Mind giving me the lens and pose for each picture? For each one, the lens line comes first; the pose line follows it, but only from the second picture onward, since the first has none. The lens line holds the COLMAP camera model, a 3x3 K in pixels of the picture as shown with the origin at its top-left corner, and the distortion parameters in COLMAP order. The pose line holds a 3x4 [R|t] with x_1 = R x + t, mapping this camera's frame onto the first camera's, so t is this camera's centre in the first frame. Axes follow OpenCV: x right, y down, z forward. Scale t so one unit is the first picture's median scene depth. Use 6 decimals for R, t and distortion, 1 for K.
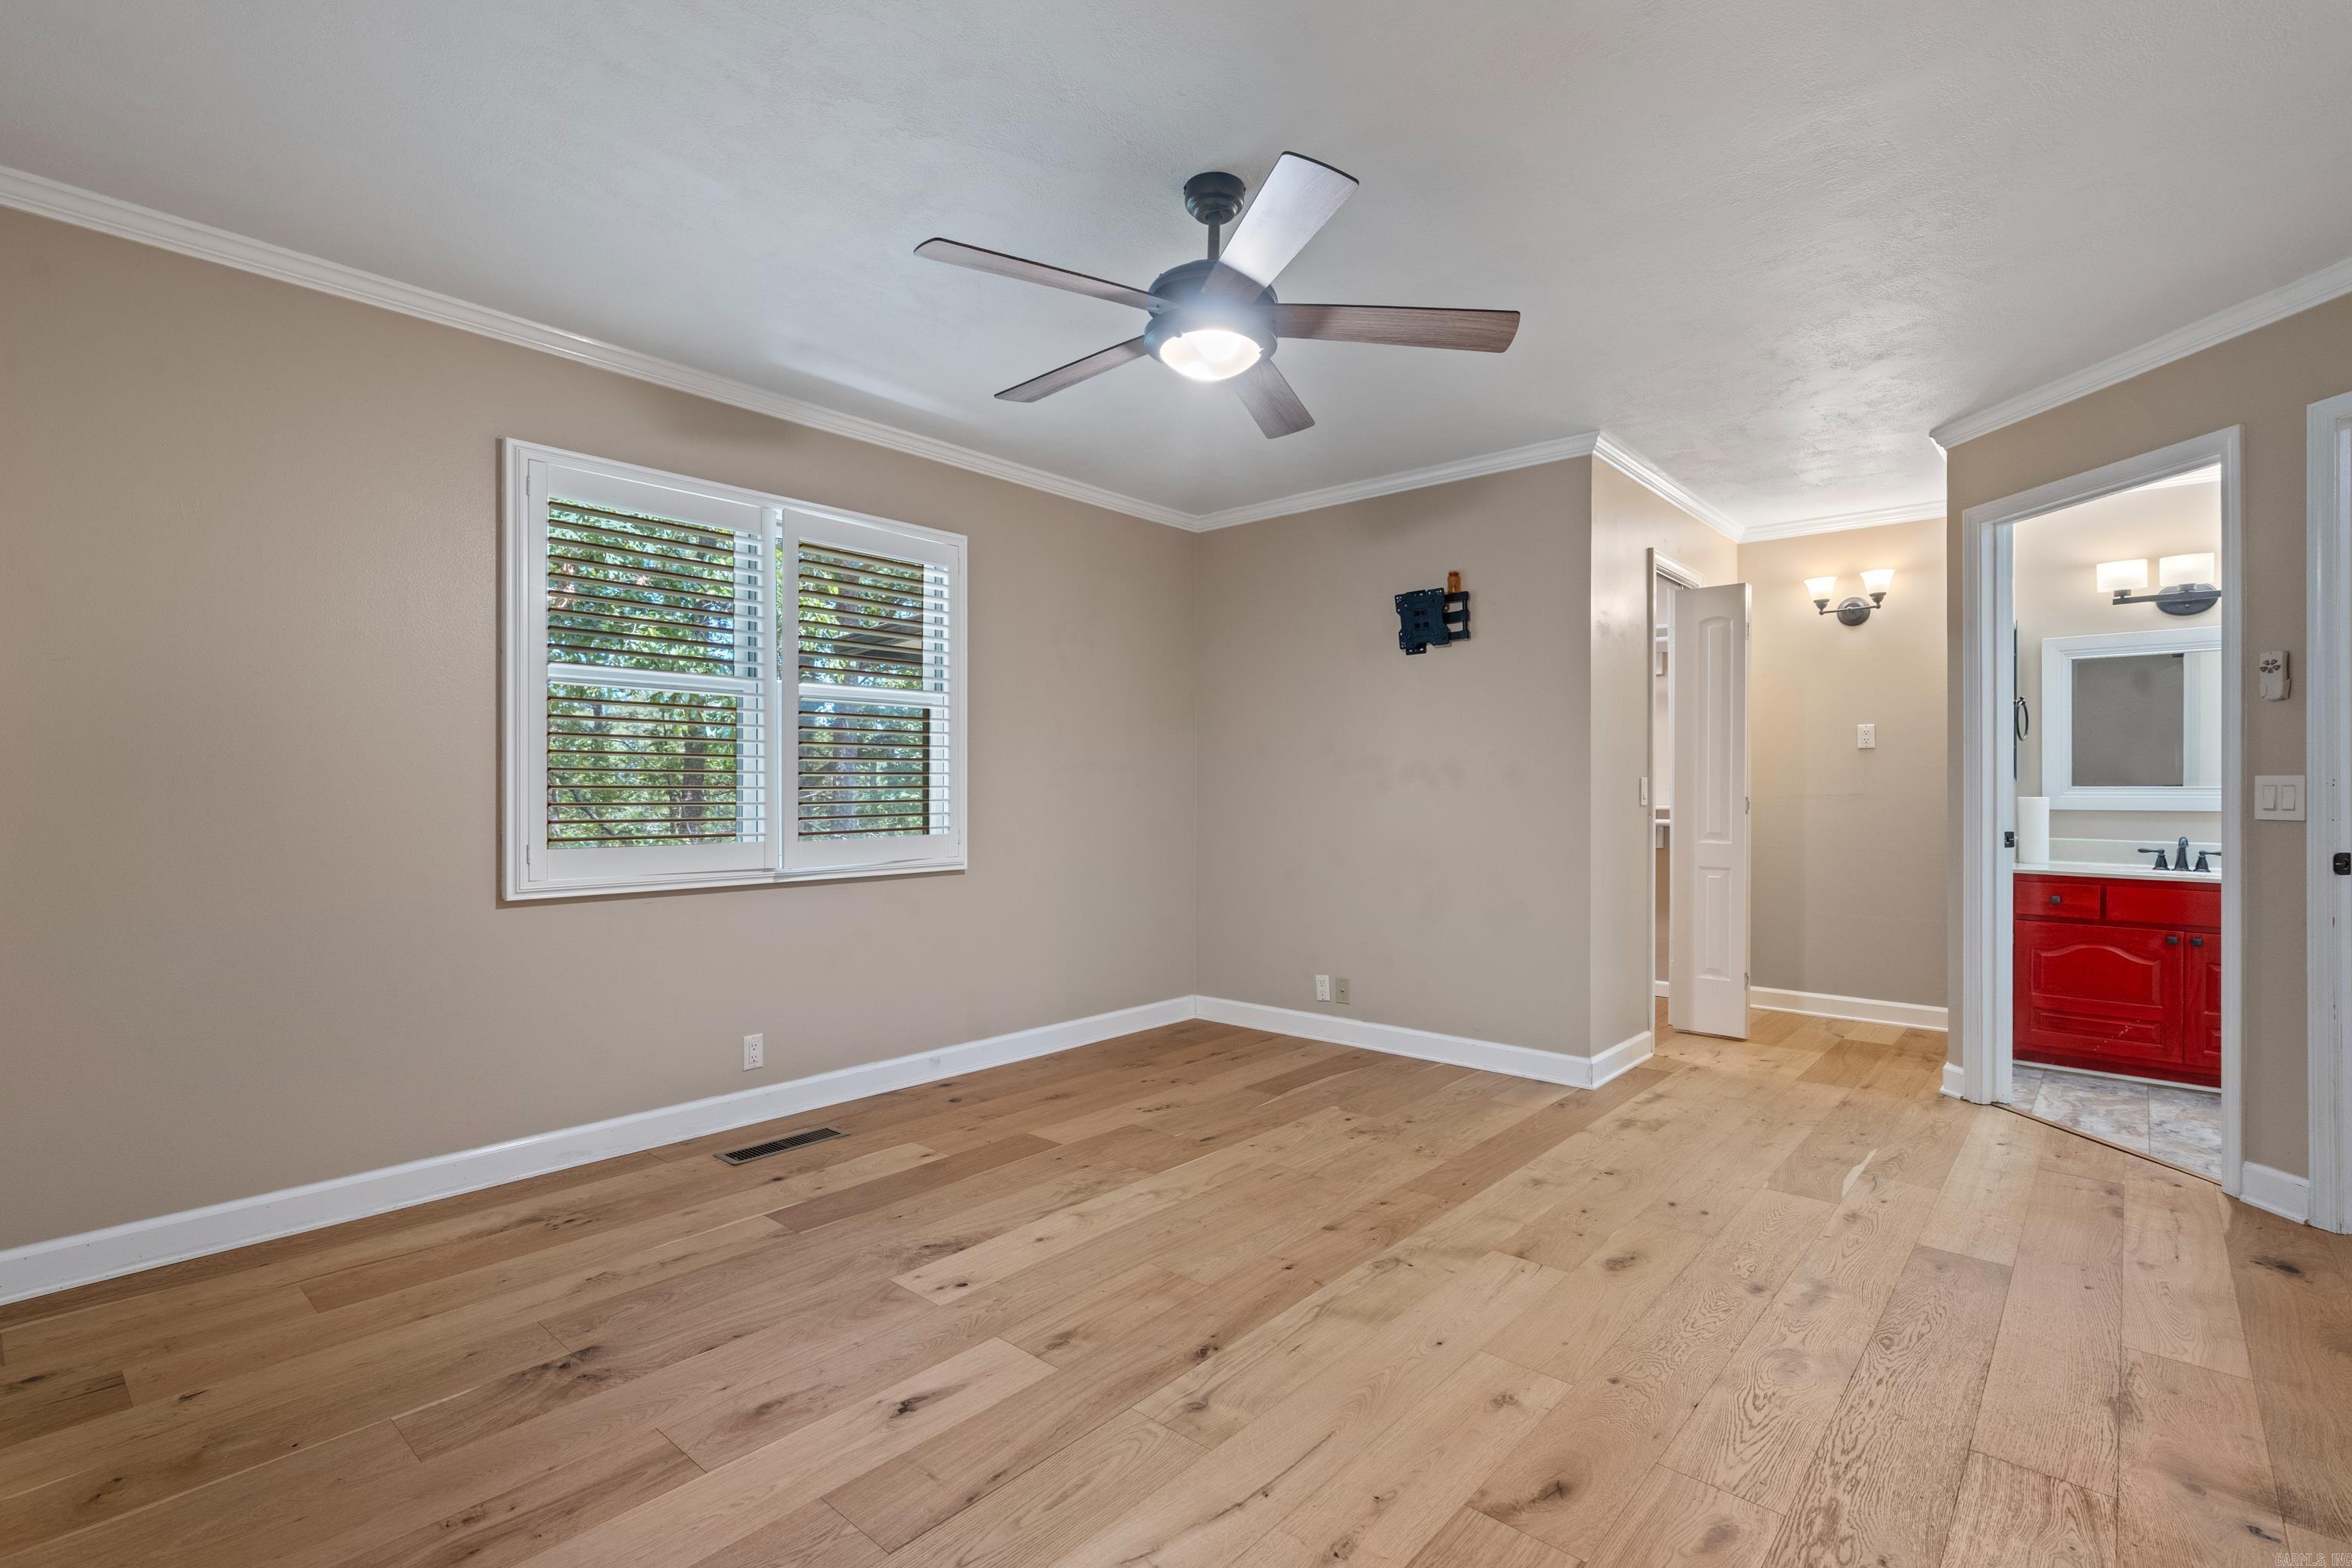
lens RADIAL K [[1071.7, 0, 1170.5], [0, 1071.7, 780.9], [0, 0, 1]] dist [-0.001559, 0.001497]
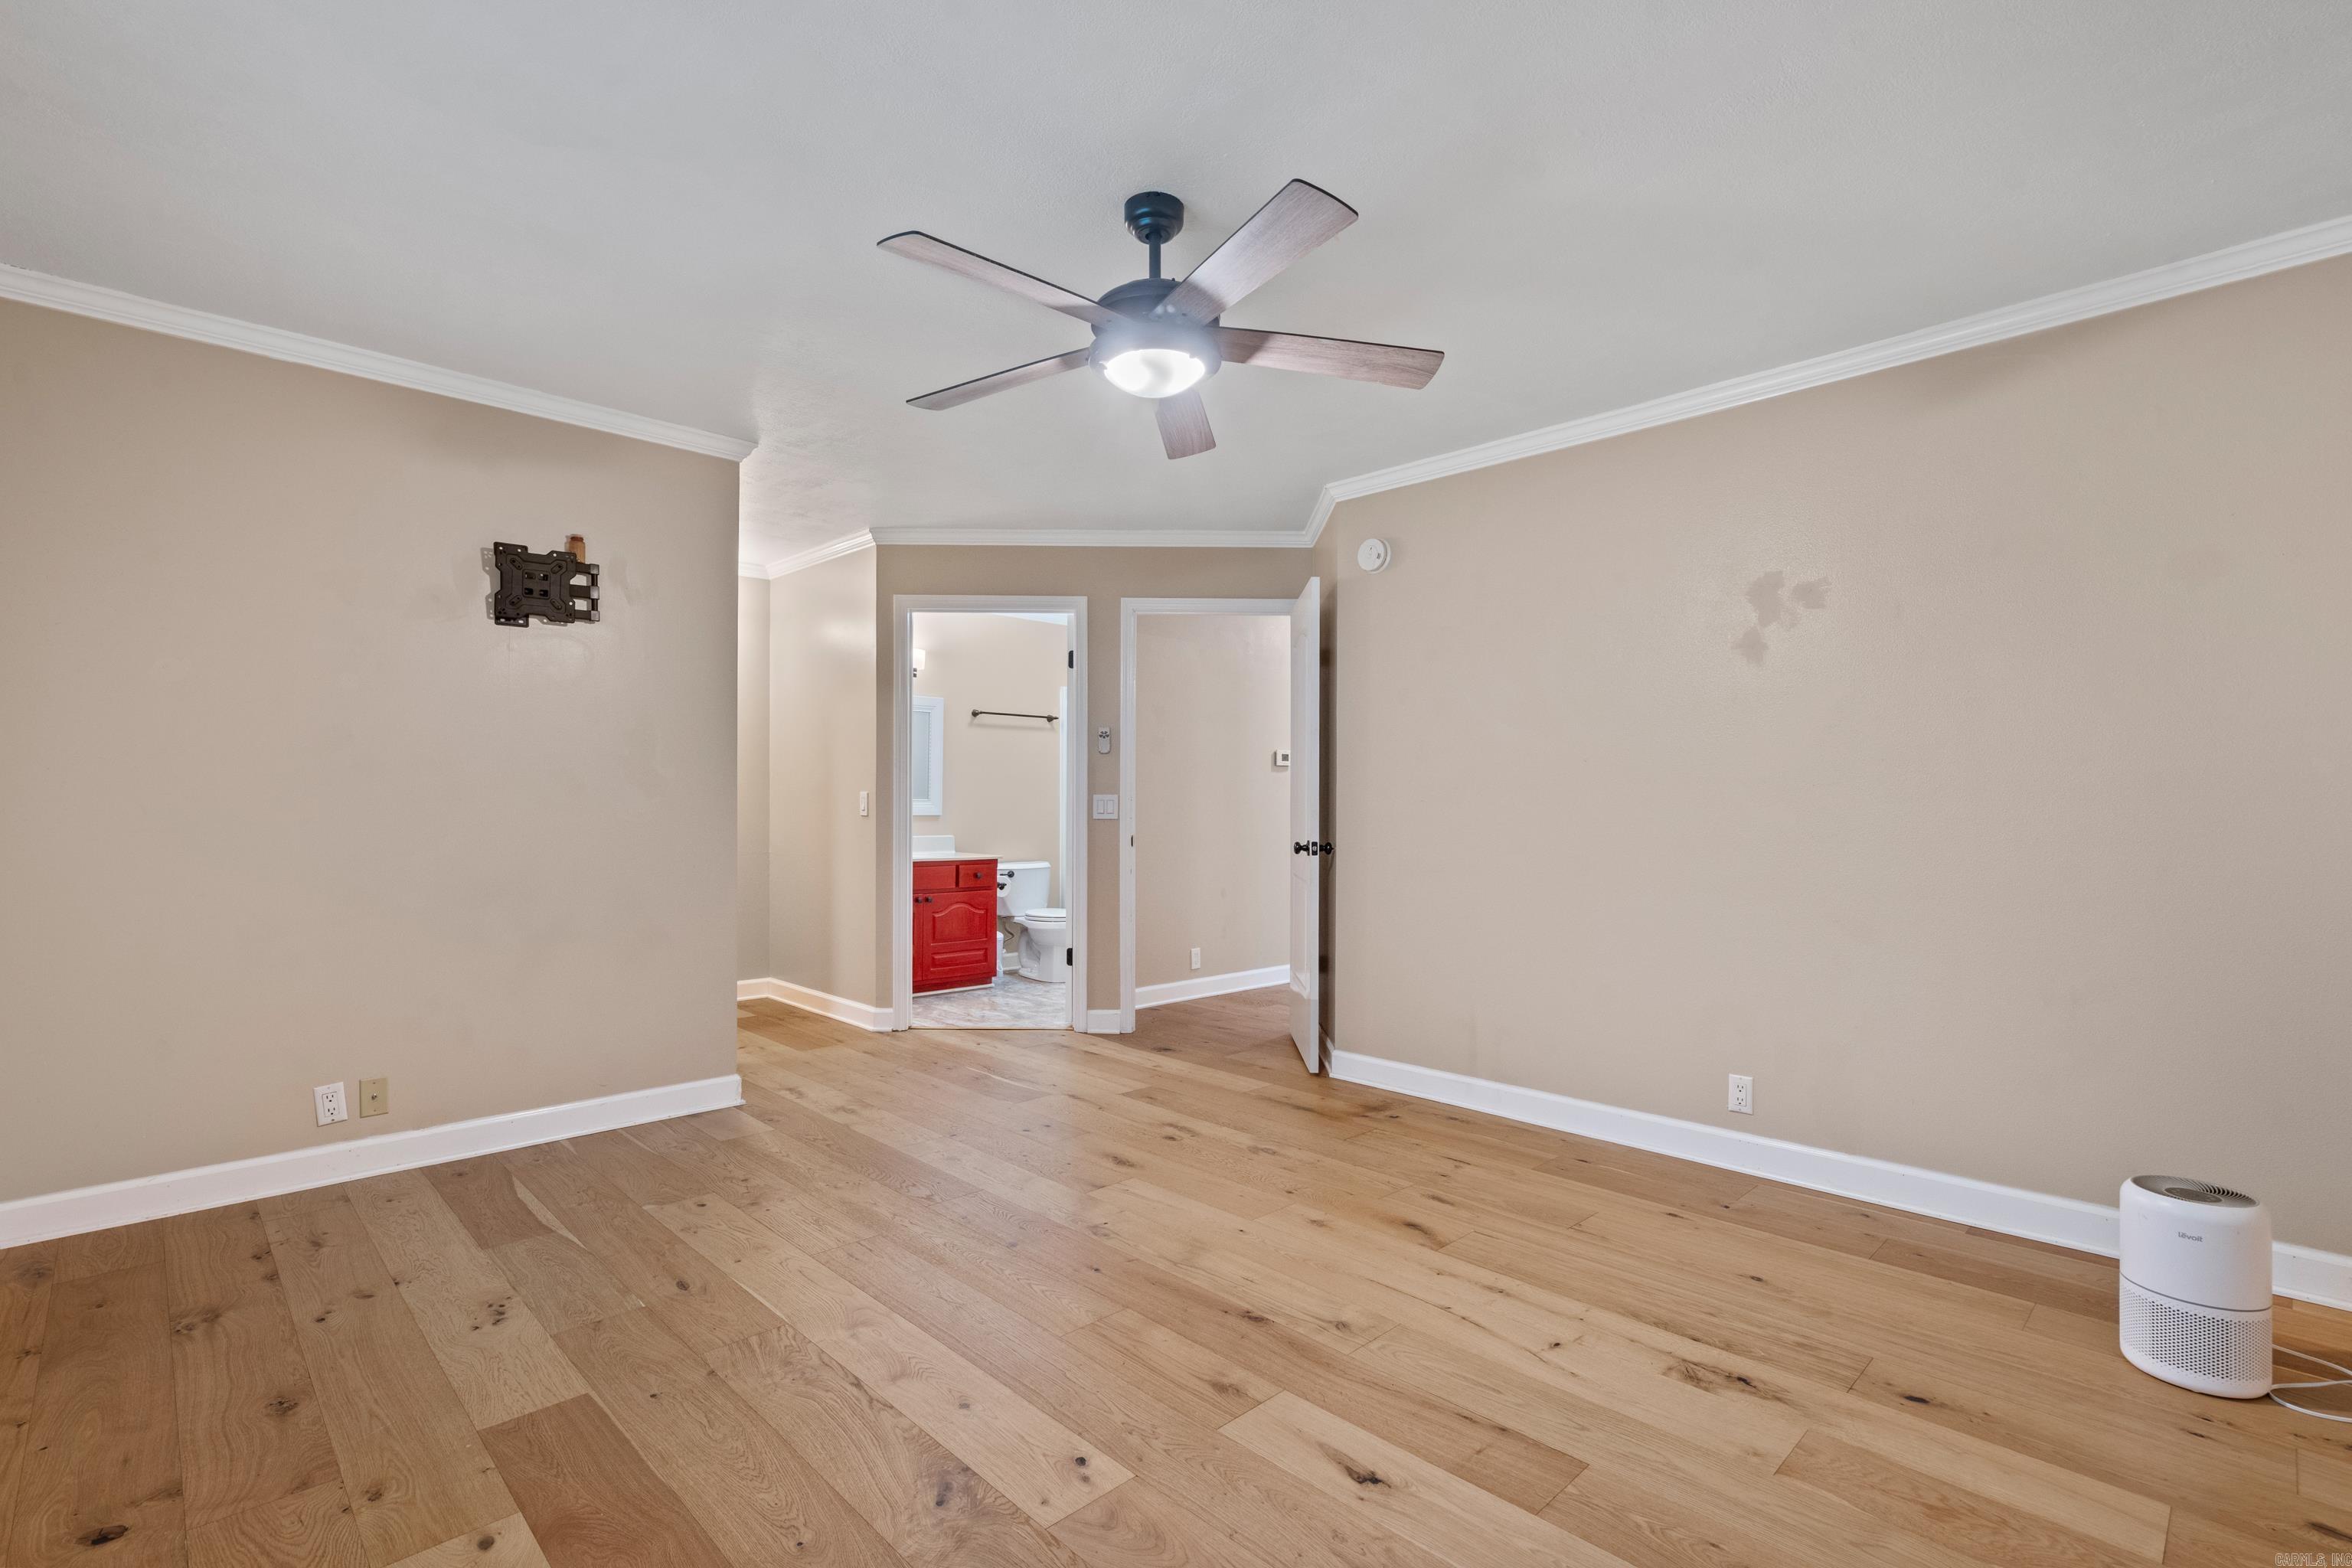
lens RADIAL K [[1071.7, 0, 1168.9], [0, 1071.7, 793.8], [0, 0, 1]] dist [-0.001559, 0.001497]
pose [[0.091216, 0.006435, 0.995810, -0.651290], [-0.010492, 0.999930, -0.005501, 0.002135], [-0.995776, -0.009946, 0.091277, 0.602354]]
